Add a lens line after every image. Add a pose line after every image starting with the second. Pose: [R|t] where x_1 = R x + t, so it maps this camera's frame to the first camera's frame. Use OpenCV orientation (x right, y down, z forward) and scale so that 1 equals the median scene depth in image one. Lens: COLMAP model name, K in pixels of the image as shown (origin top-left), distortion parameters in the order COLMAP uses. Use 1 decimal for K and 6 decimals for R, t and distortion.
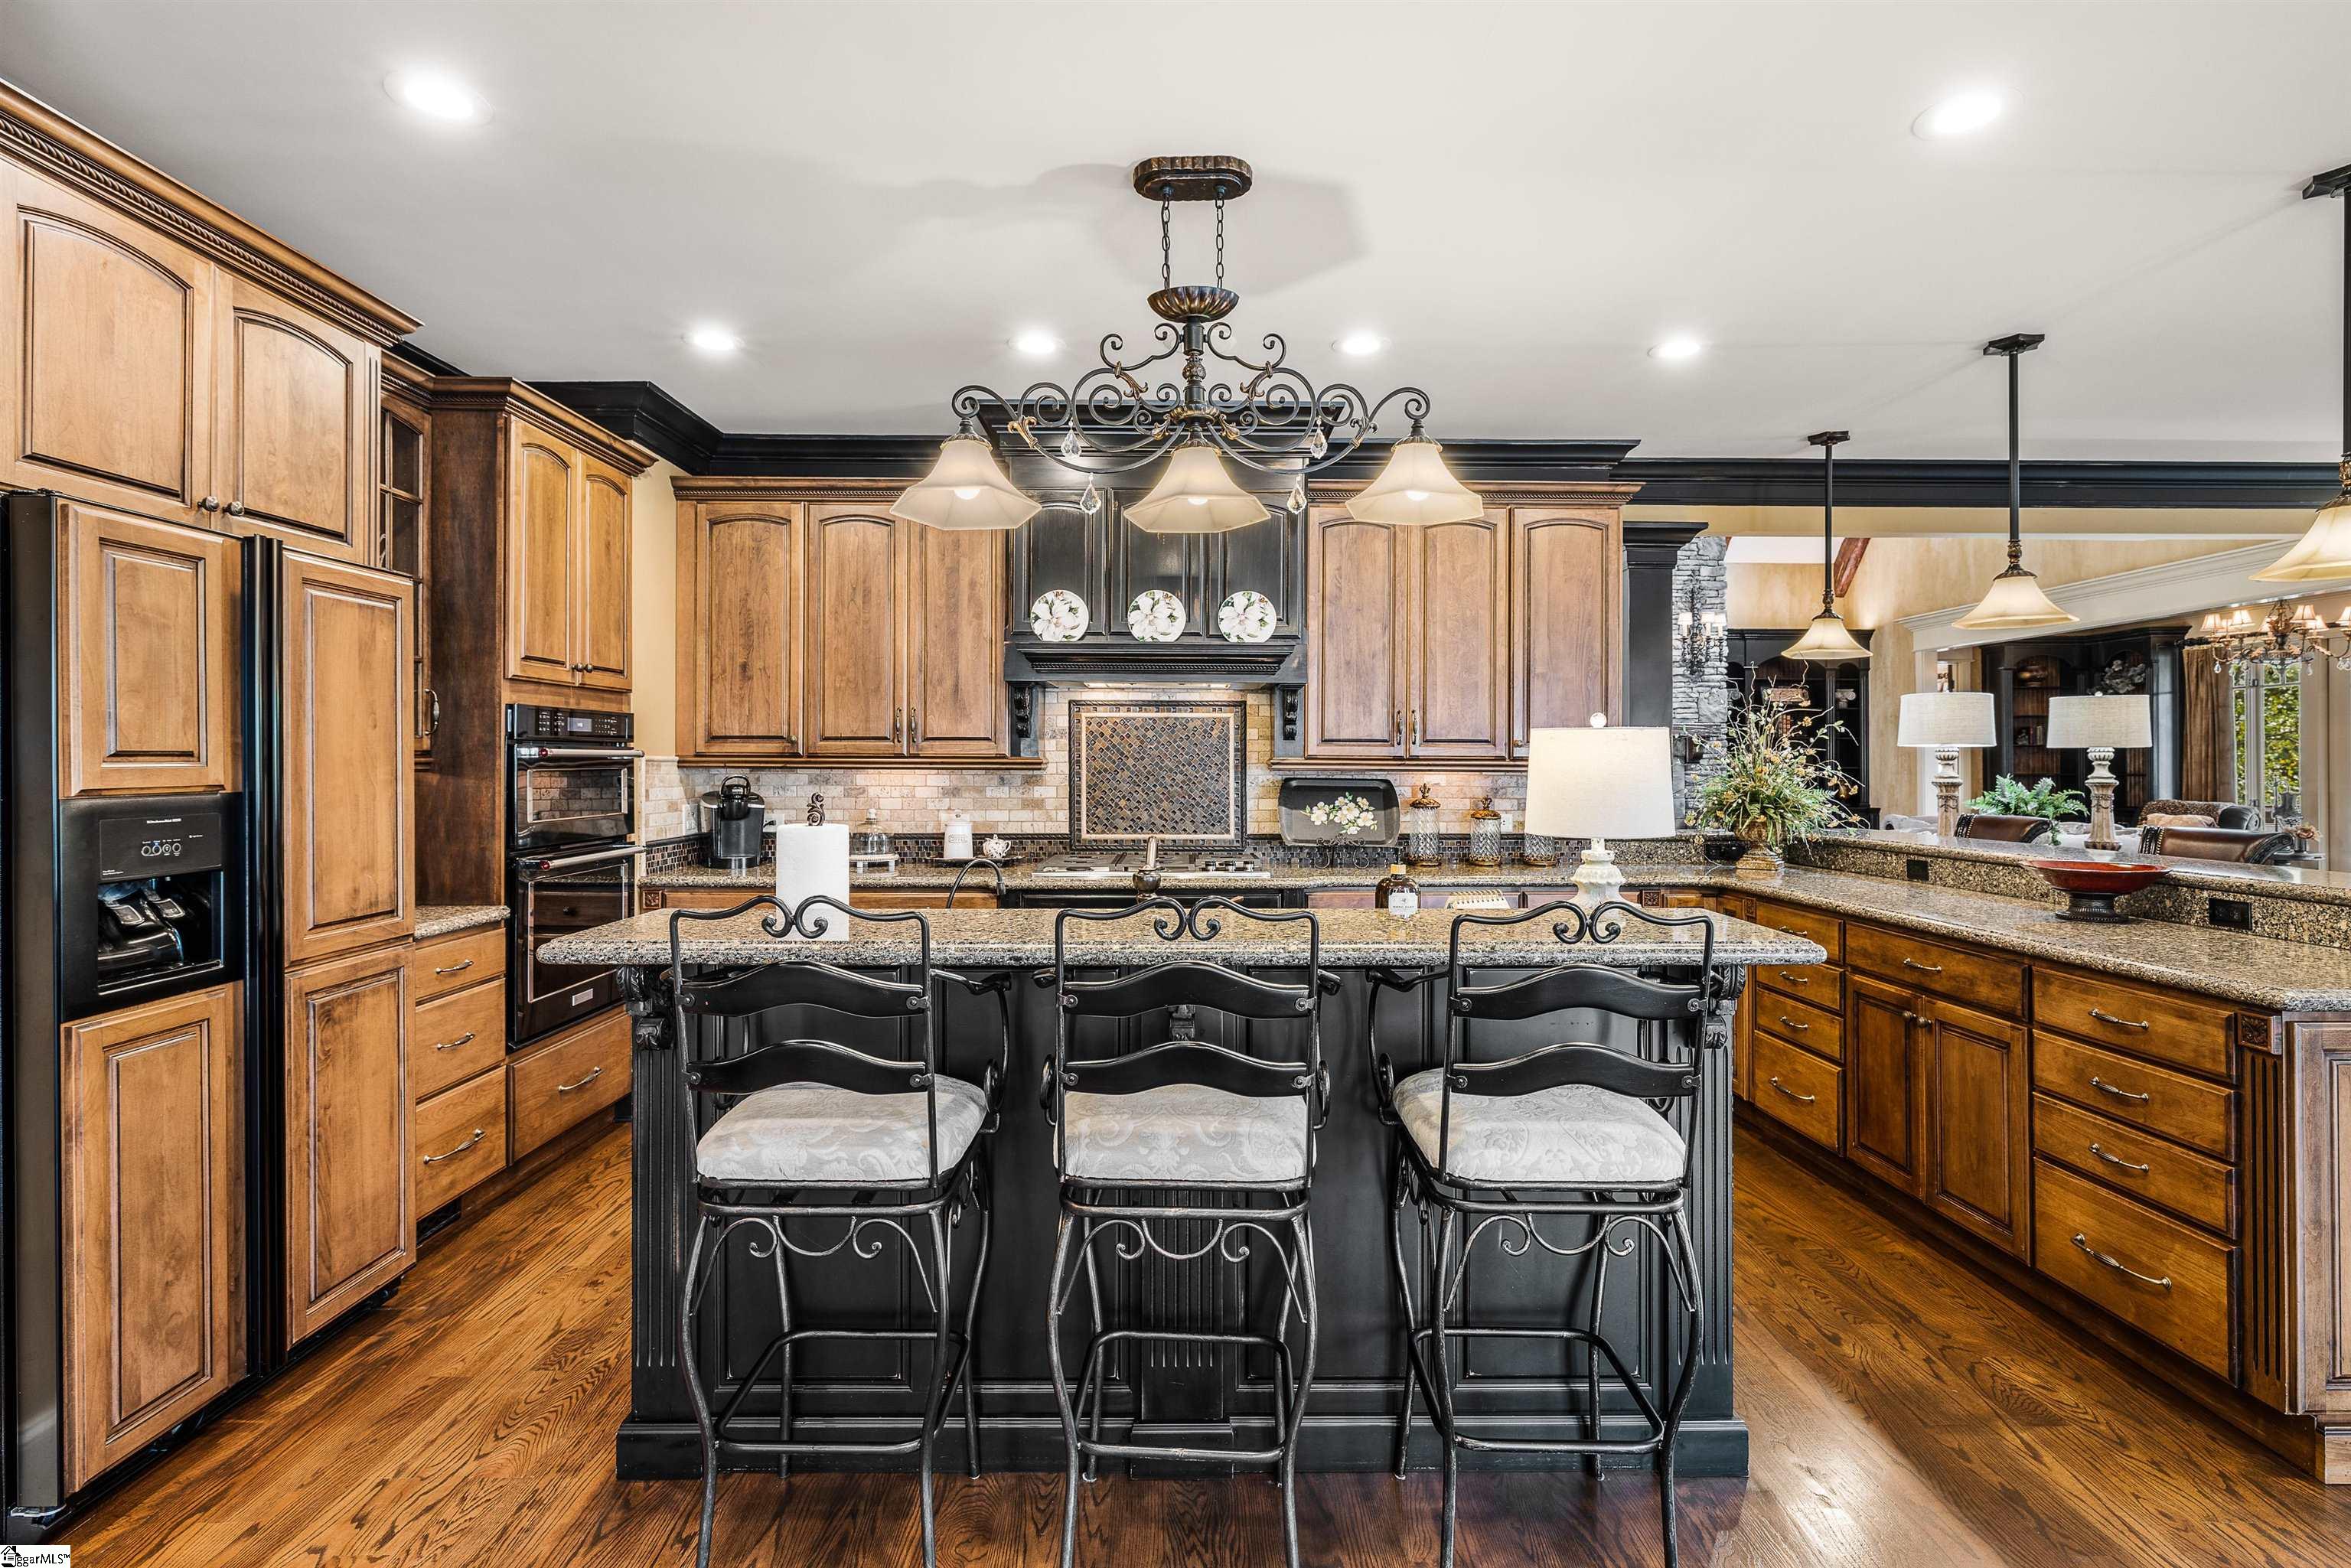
lens RADIAL K [[1145.2, 0, 1179.5], [0, 1145.2, 771.2], [0, 0, 1]] dist [-0.005027, 0.000250]
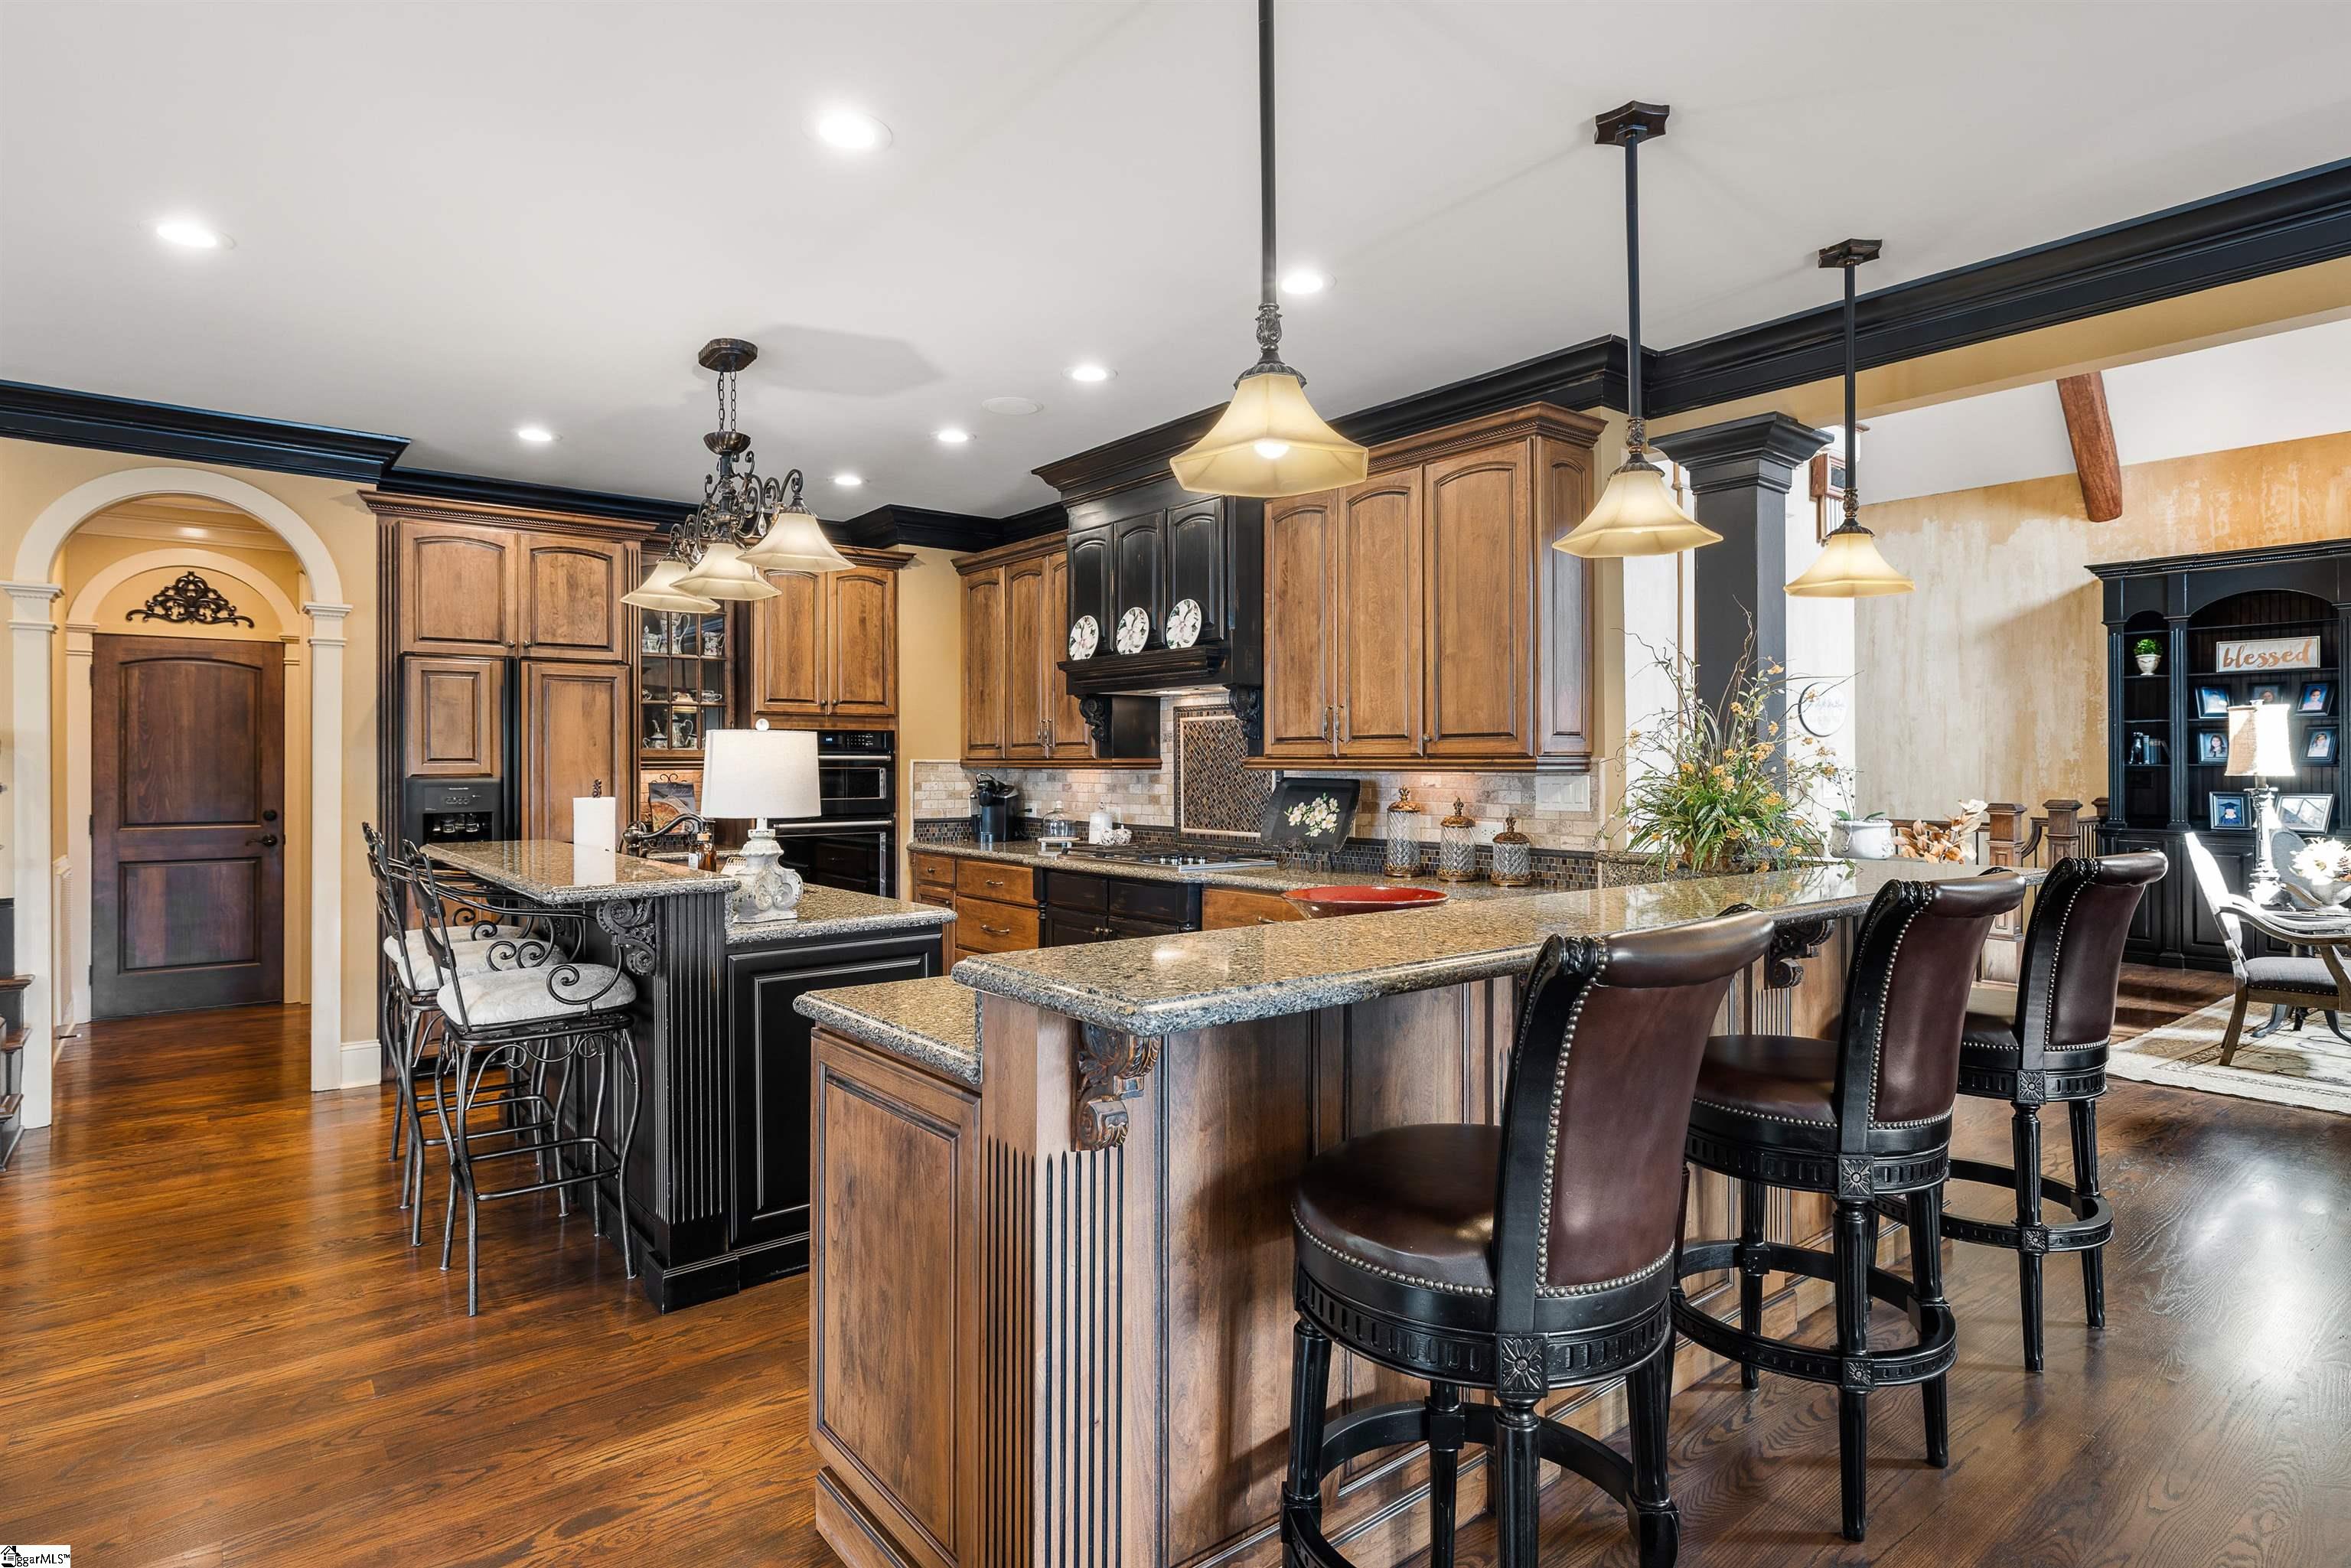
lens RADIAL K [[1234.0, 0, 1175.3], [0, 1234.0, 772.1], [0, 0, 1]] dist [0.001928, -0.000011]
pose [[0.616072, 0.000982, -0.787689, 0.906971], [-0.004461, 0.999988, -0.002242, 0.004176], [0.787677, 0.004895, 0.616069, 0.280253]]
